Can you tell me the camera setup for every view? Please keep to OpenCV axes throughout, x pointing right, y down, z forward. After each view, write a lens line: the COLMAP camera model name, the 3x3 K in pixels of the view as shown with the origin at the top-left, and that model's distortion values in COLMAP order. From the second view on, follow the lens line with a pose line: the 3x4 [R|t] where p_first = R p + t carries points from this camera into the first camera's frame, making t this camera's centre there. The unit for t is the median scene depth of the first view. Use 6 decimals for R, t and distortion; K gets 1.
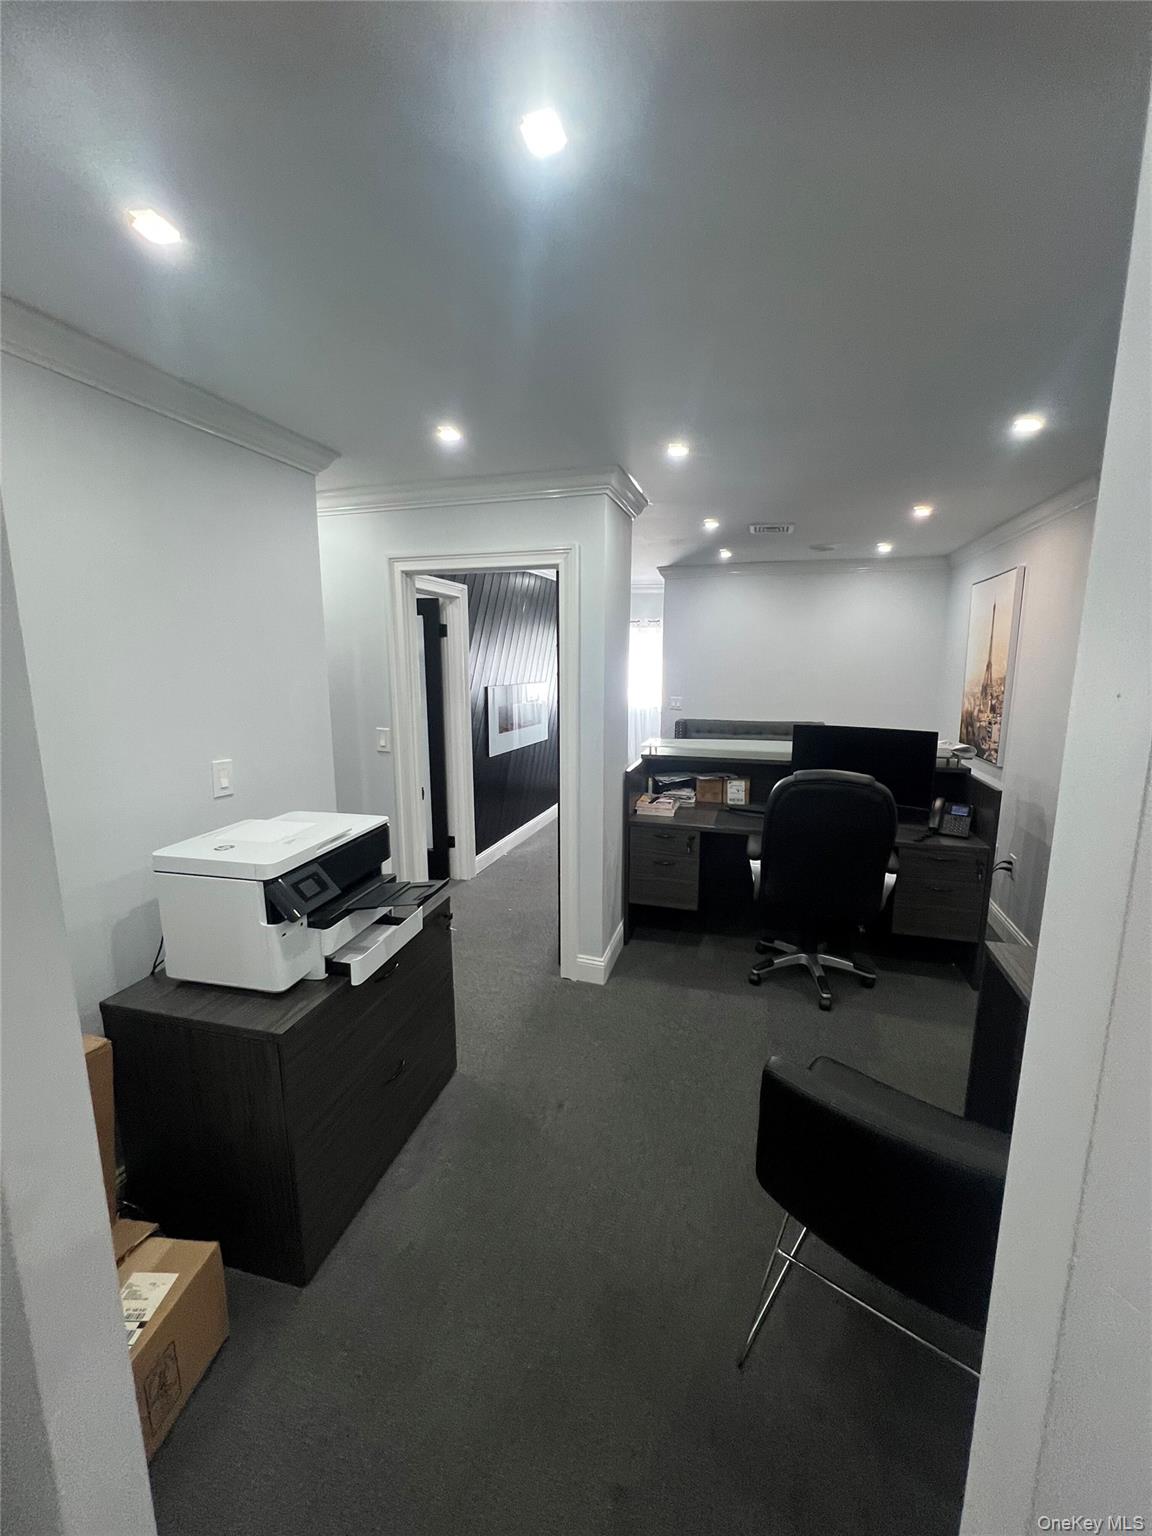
lens RADIAL K [[613.8, 0, 580.8], [0, 613.8, 762.9], [0, 0, 1]] dist [-0.000812, -0.000224]
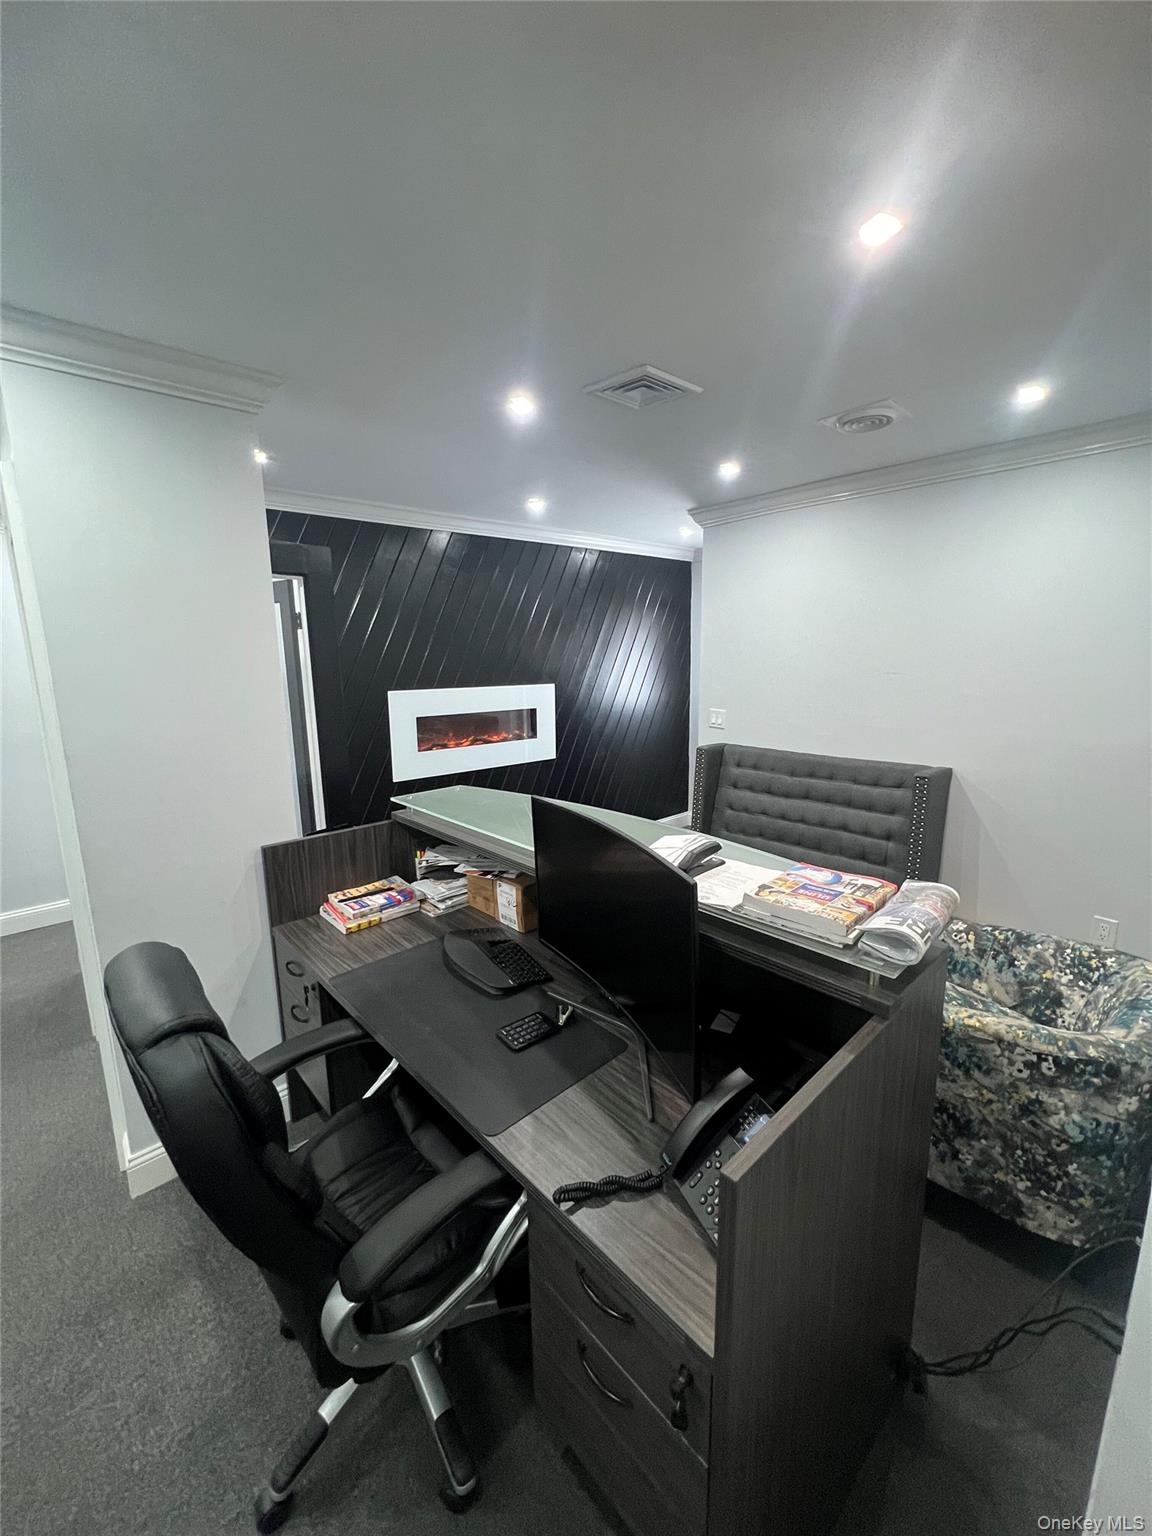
lens RADIAL K [[613.8, 0, 580.8], [0, 613.8, 762.9], [0, 0, 1]] dist [-0.000812, -0.000224]
pose [[0.858253, 0.080446, -0.506883, 0.570093], [-0.072222, 0.996742, 0.035903, -0.099694], [0.508120, 0.005794, 0.861267, 0.571442]]
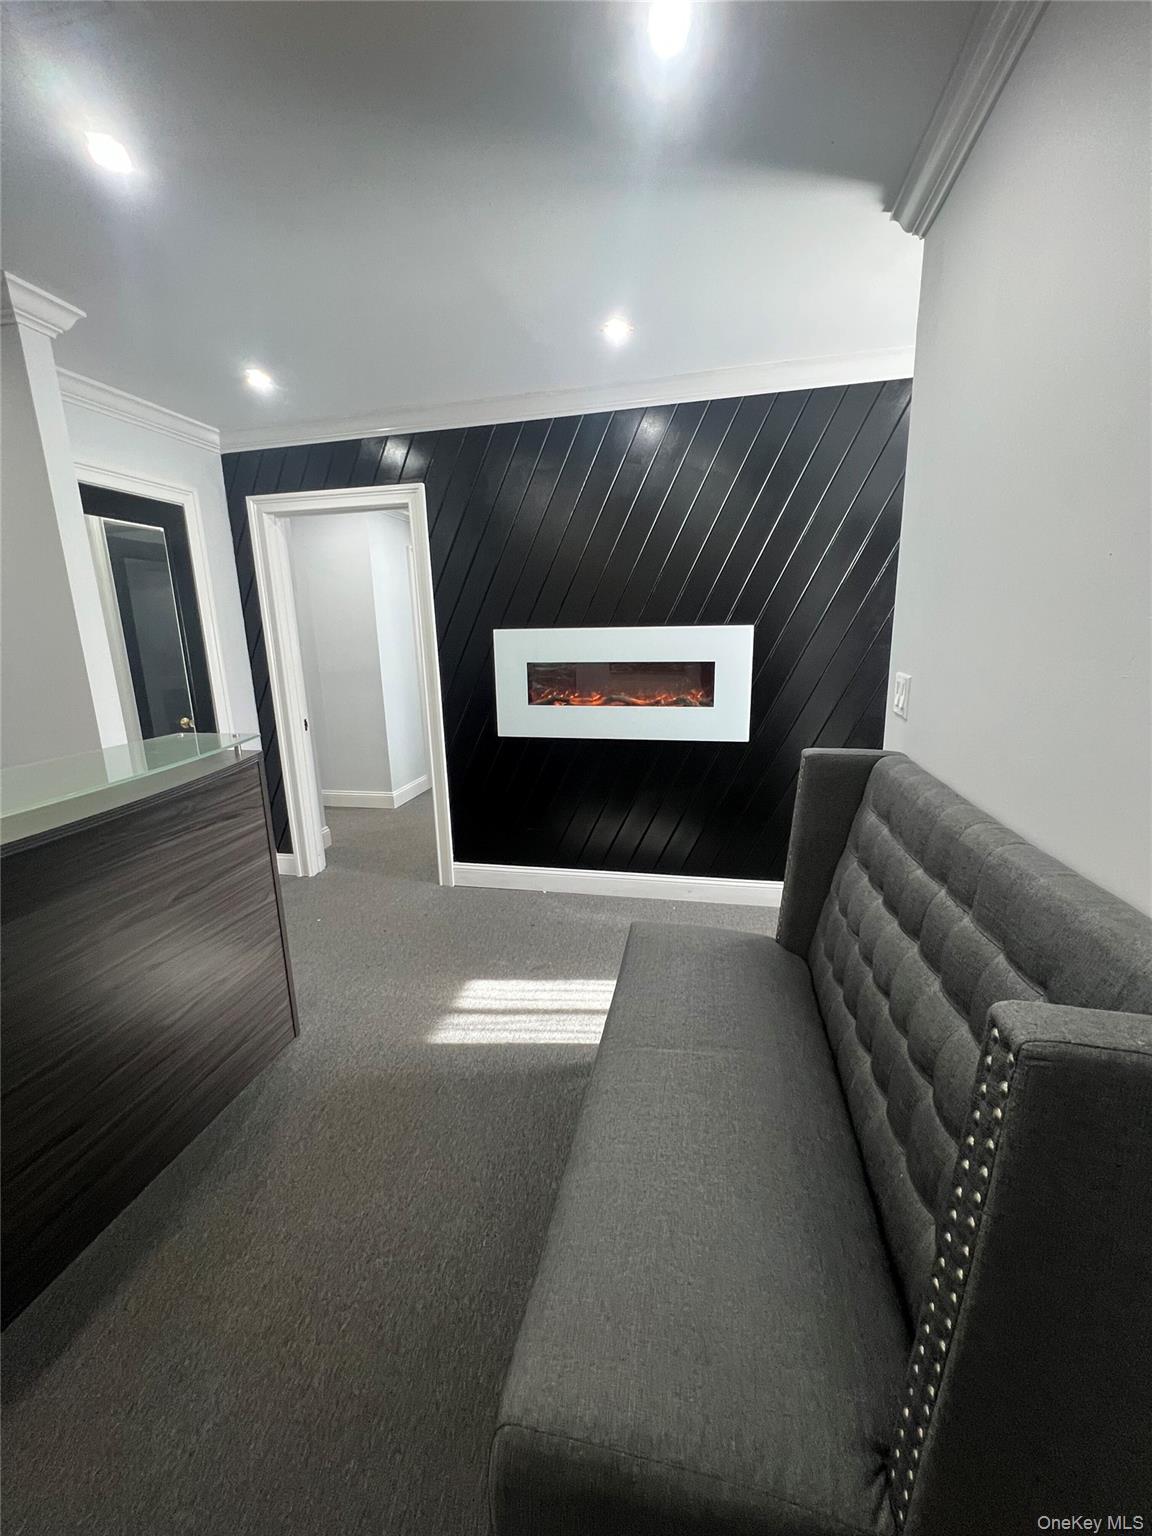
lens RADIAL K [[613.8, 0, 580.8], [0, 613.8, 762.9], [0, 0, 1]] dist [-0.000812, -0.000224]
pose [[0.077803, 0.207735, -0.975086, 0.668331], [-0.141282, 0.970478, 0.195481, -0.159586], [0.986907, 0.122553, 0.104855, 1.307984]]
